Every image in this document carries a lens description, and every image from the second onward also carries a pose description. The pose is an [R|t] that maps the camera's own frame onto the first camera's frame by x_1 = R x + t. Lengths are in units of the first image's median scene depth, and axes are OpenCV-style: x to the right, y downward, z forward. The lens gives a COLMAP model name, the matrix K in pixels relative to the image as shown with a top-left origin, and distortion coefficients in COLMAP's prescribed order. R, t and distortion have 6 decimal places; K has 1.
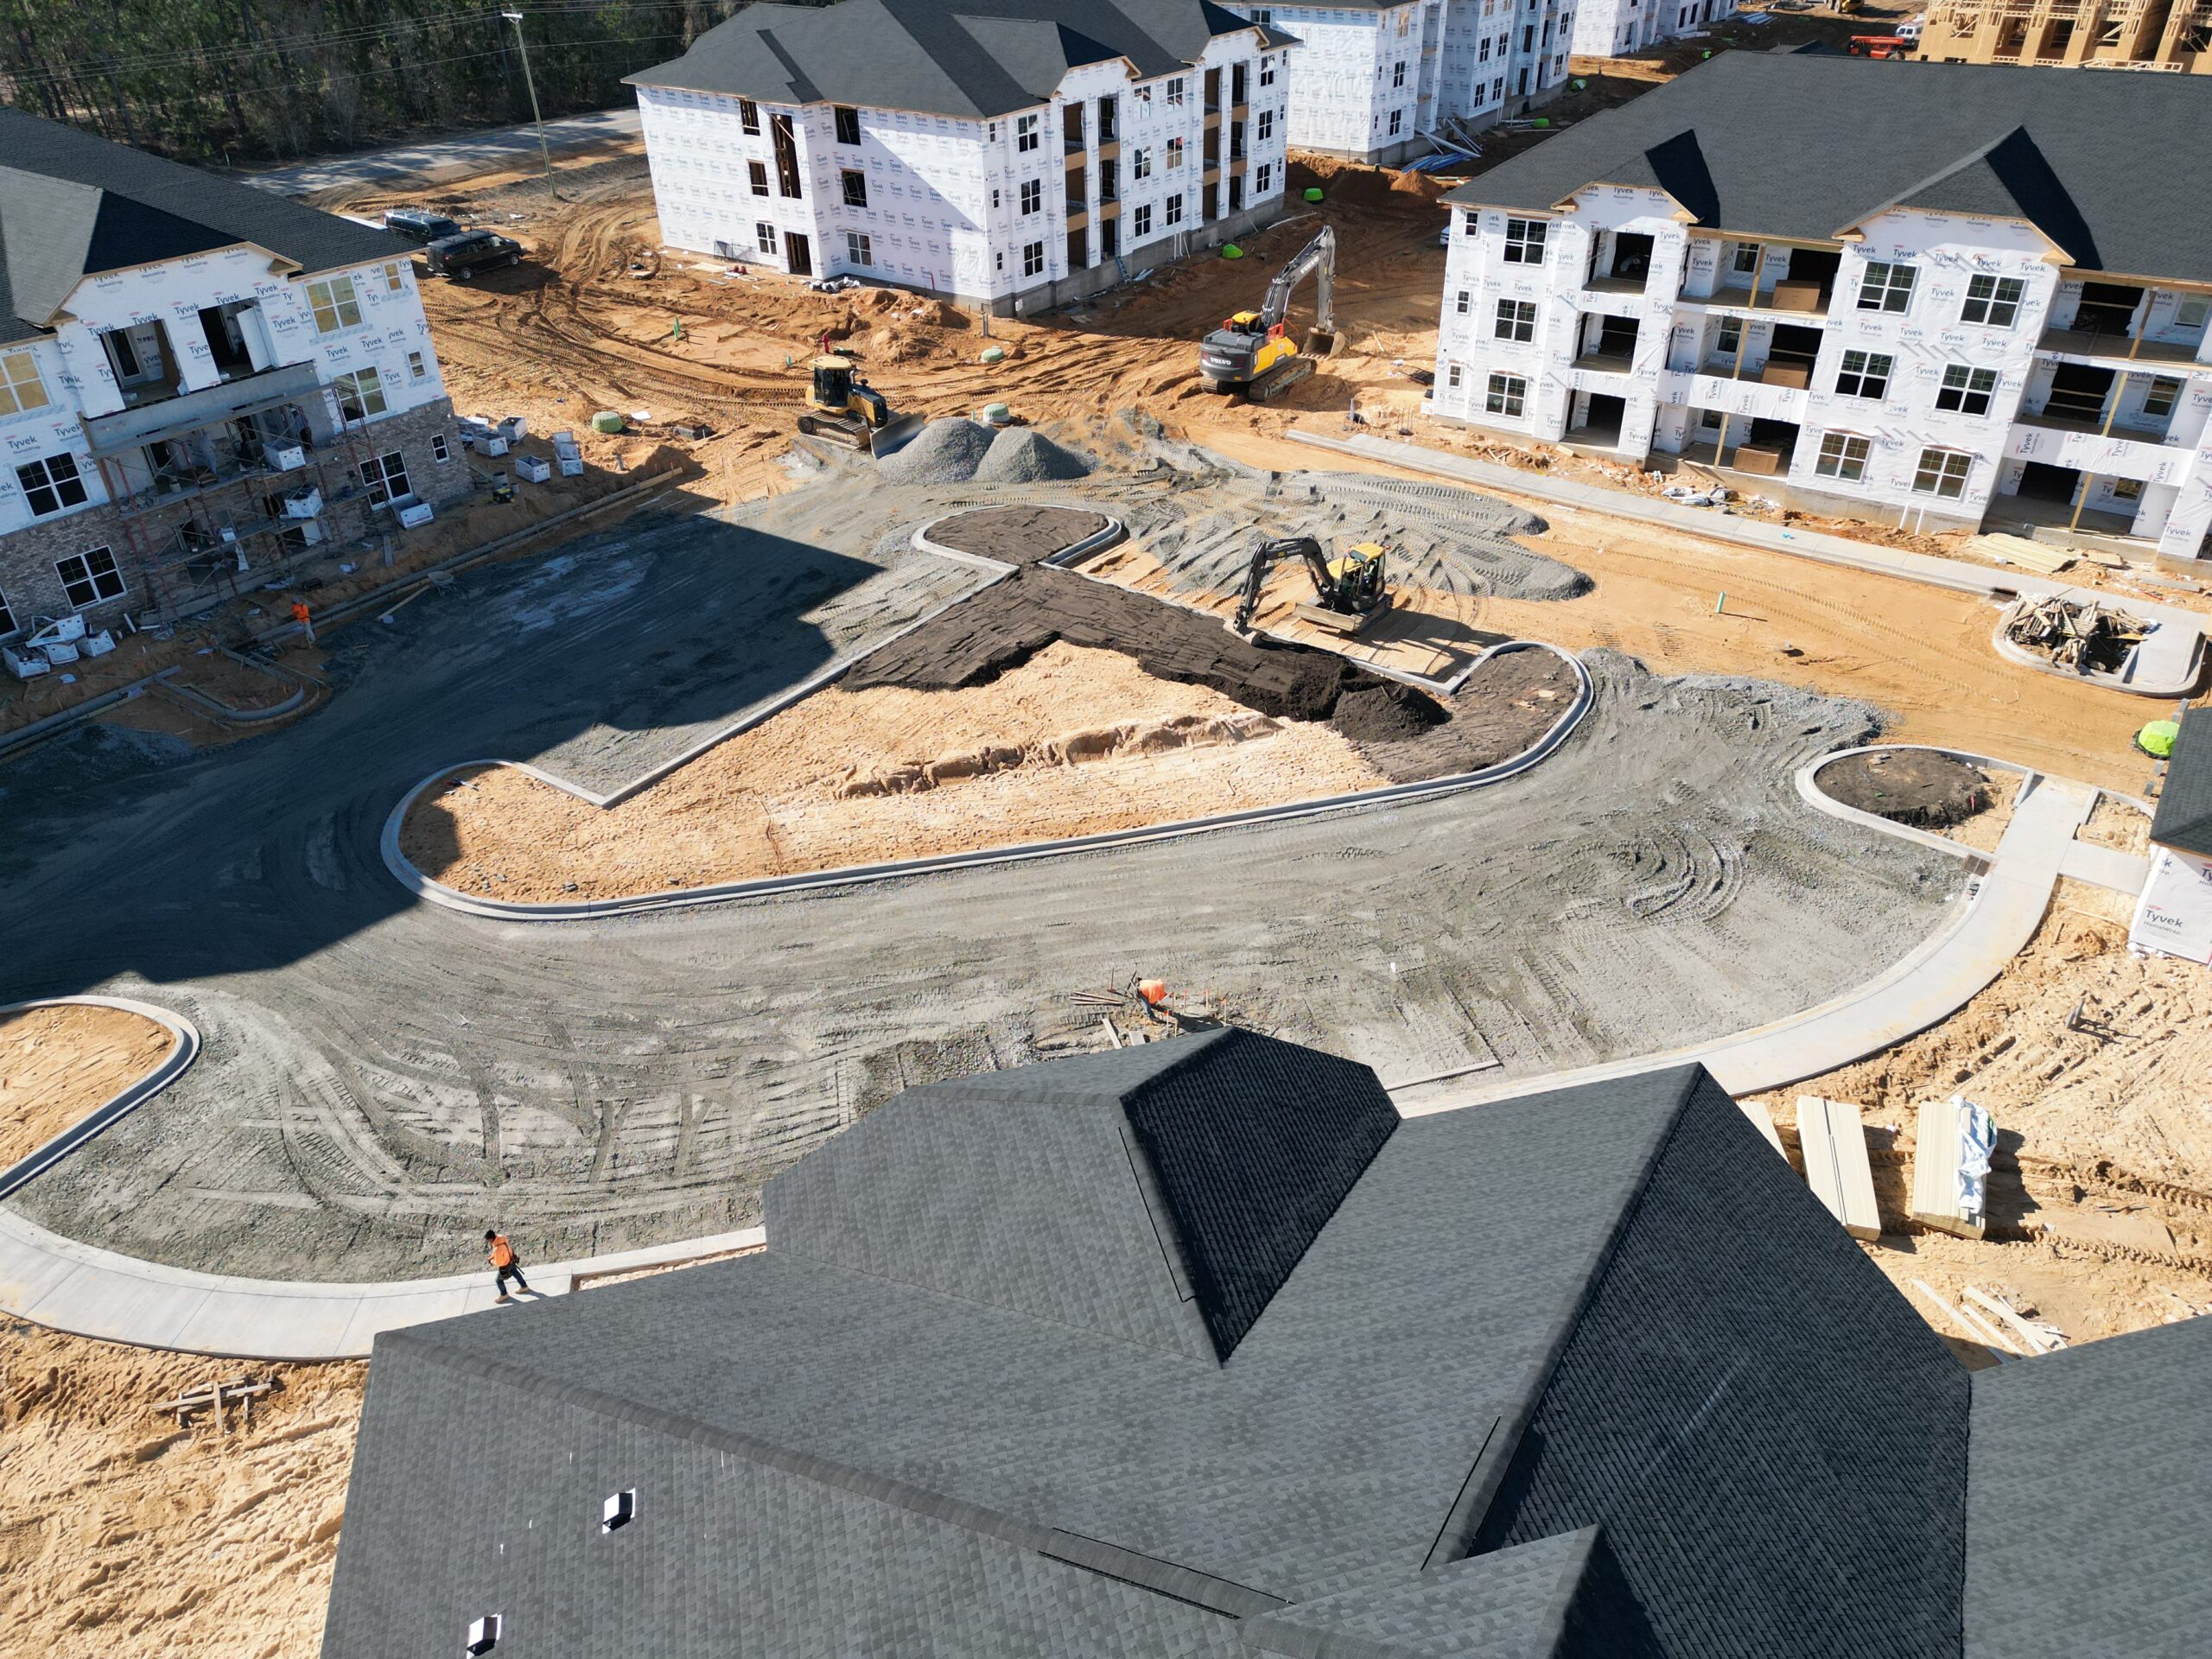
lens RADIAL K [[1546.9, 0, 1099.2], [0, 1546.9, 822.3], [0, 0, 1]] dist [0.076330, -0.064024]
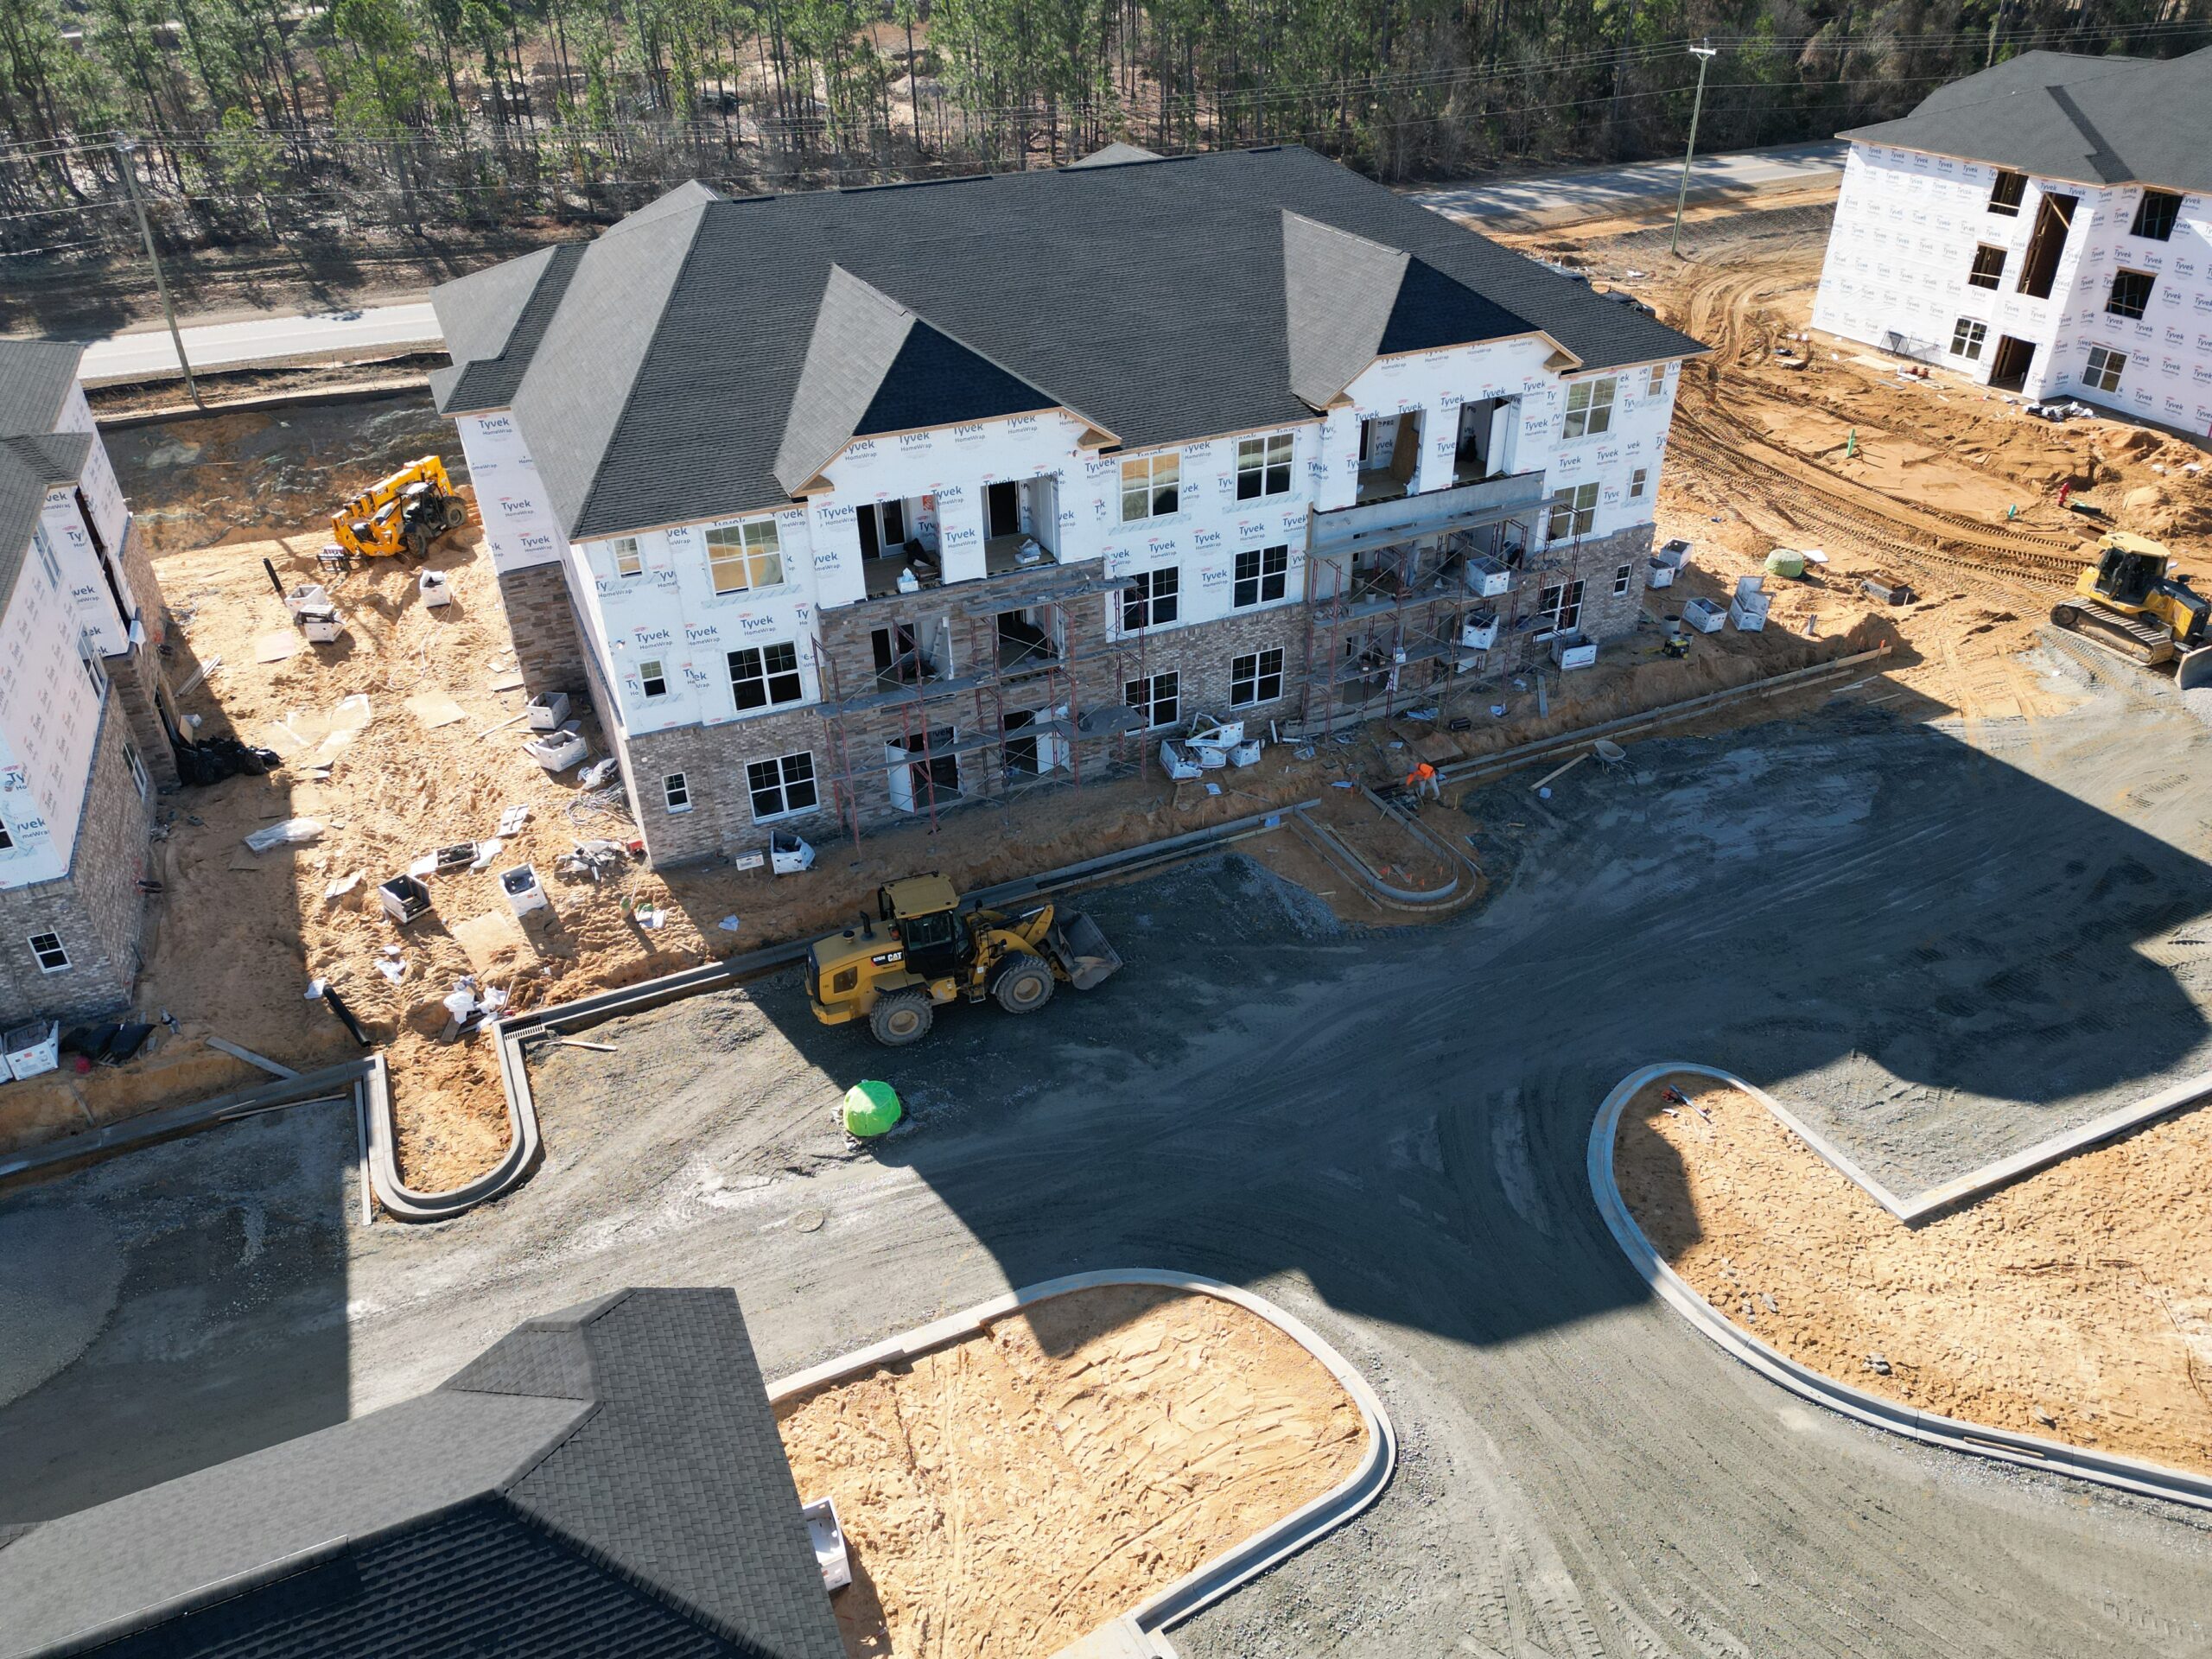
lens RADIAL K [[1546.9, 0, 1111.3], [0, 1546.9, 826.3], [0, 0, 1]] dist [0.076330, -0.064024]
pose [[0.861176, 0.272697, -0.428966, -0.272682], [-0.276033, 0.959526, 0.055825, -0.088392], [0.426827, 0.070334, 0.901594, 0.155818]]
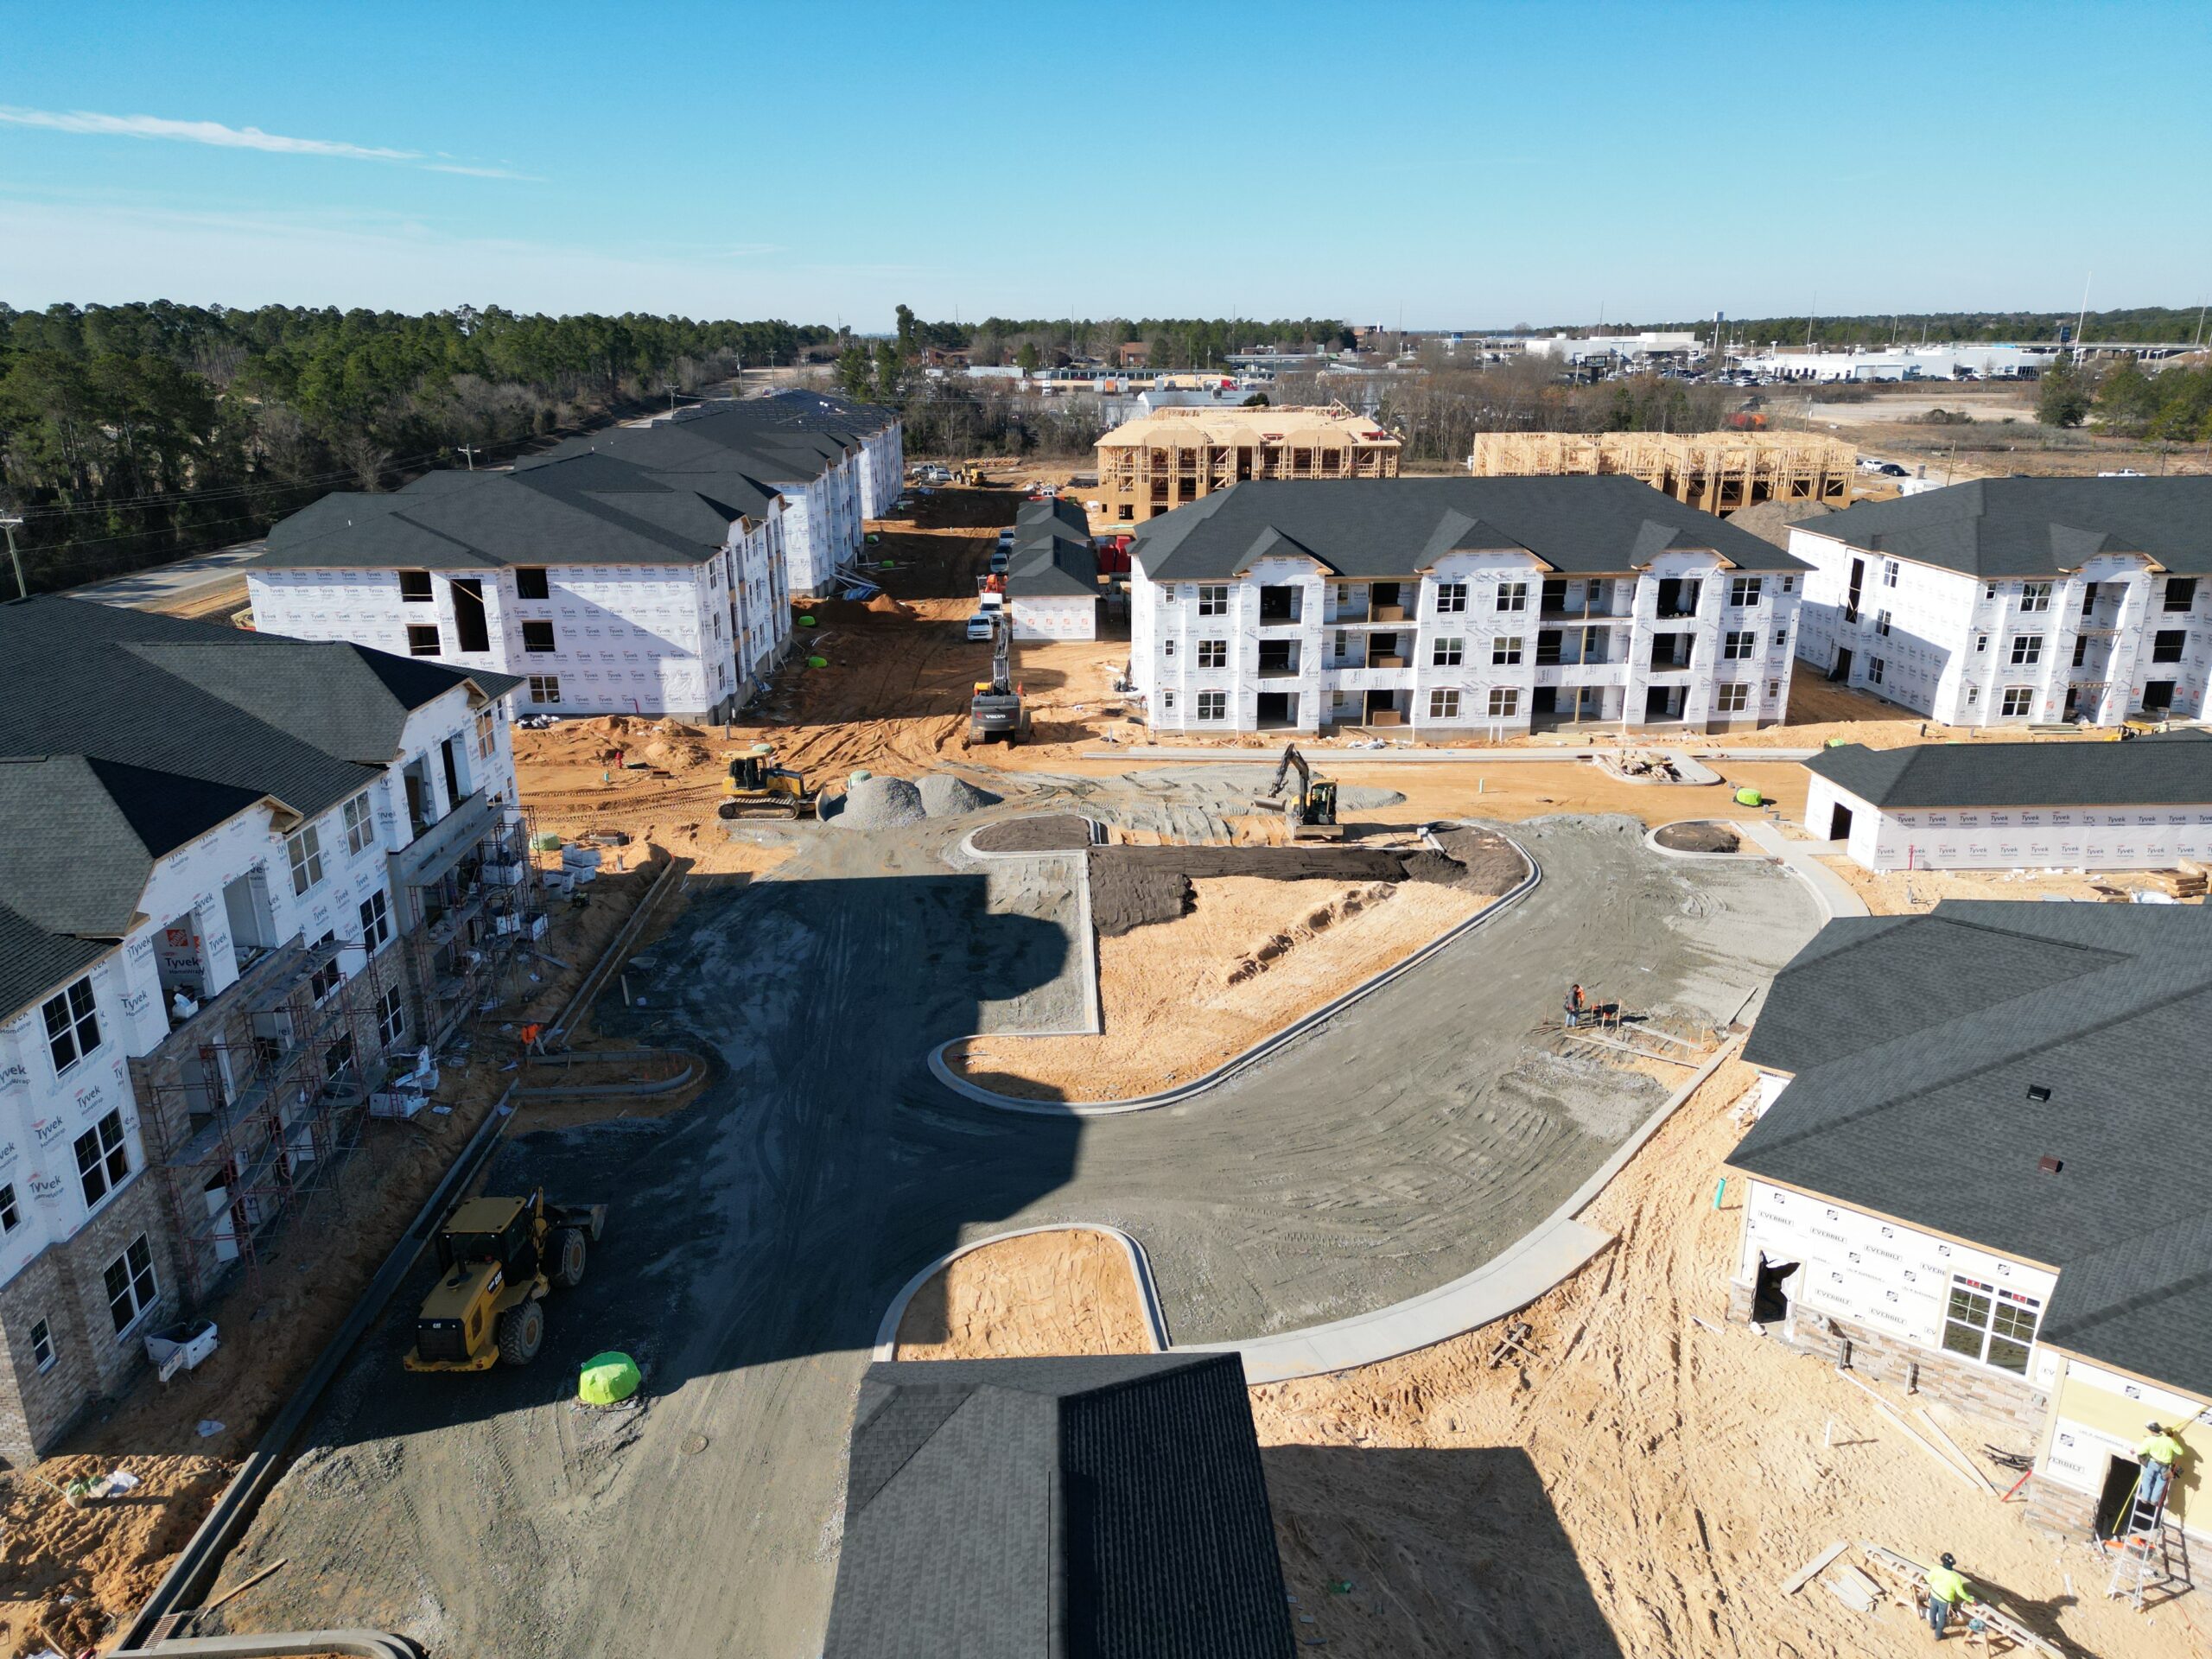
lens RADIAL K [[1546.9, 0, 1108.1], [0, 1546.9, 821.3], [0, 0, 1]] dist [0.076330, -0.064024]
pose [[0.796606, -0.168413, 0.580565, -0.727157], [0.322933, 0.930439, -0.173198, 0.034497], [-0.511011, 0.325454, 0.795580, -0.011856]]
